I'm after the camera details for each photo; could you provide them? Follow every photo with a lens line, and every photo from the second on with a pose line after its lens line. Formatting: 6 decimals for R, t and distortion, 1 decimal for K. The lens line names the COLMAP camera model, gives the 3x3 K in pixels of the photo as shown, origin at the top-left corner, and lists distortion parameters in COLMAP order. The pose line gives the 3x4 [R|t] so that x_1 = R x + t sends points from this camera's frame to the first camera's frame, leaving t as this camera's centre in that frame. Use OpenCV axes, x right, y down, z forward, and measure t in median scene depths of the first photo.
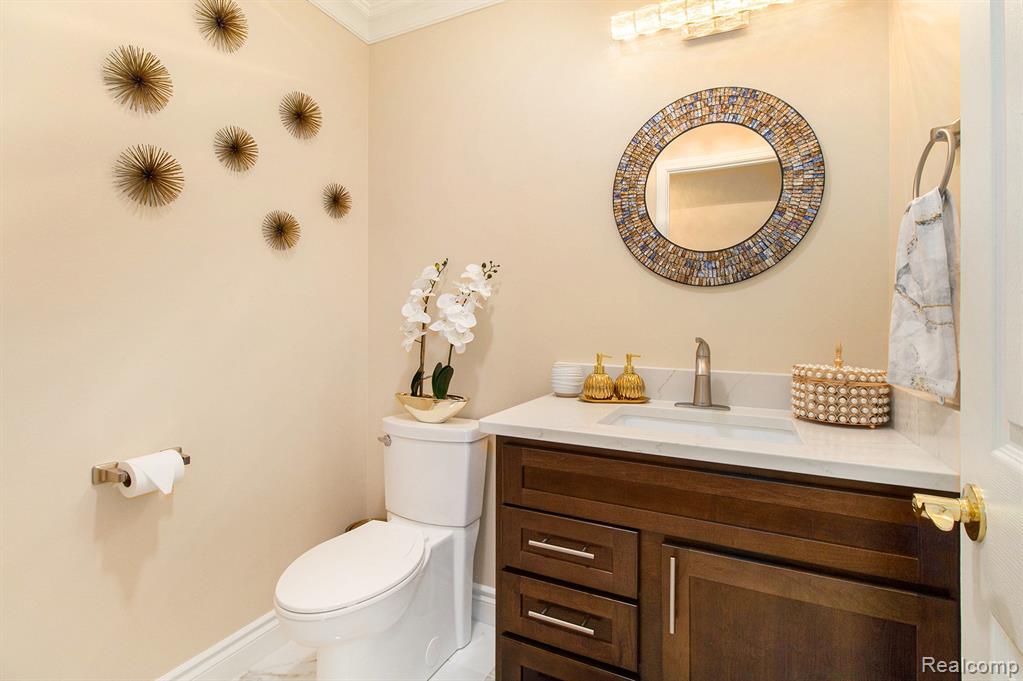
lens RADIAL K [[479.2, 0, 516.4], [0, 479.2, 322.9], [0, 0, 1]] dist [-0.001353, -0.000221]
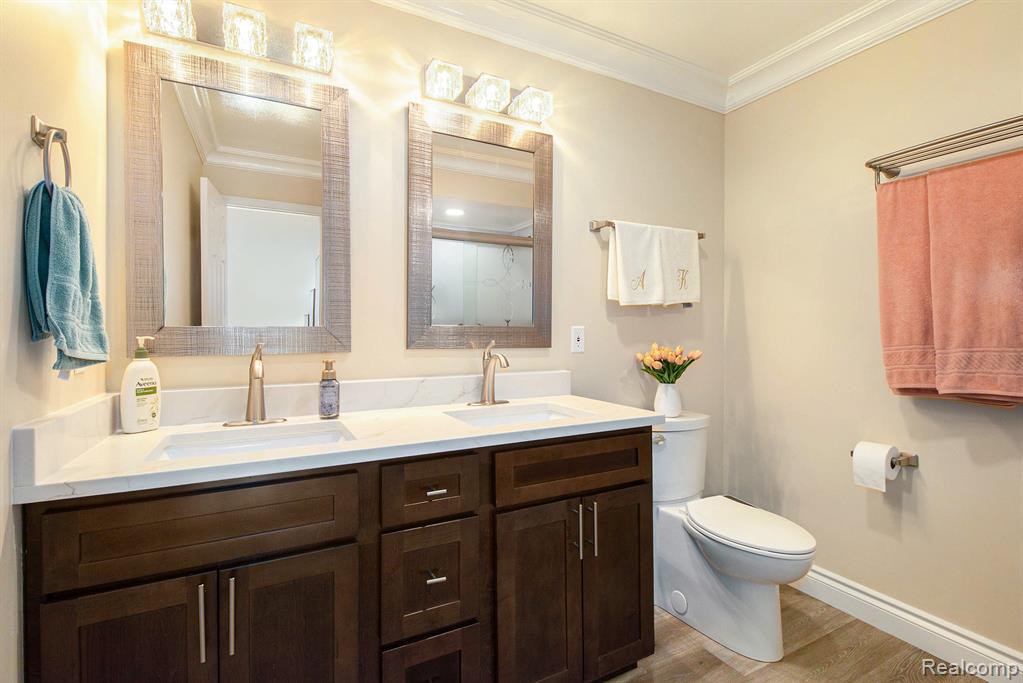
lens RADIAL K [[479.2, 0, 516.4], [0, 479.2, 323.9], [0, 0, 1]] dist [-0.001353, -0.000221]
pose [[0.583452, 0.002003, 0.812145, -0.690504], [0.006919, 0.999948, -0.007437, -0.025215], [-0.812118, 0.009958, 0.583408, 0.250396]]
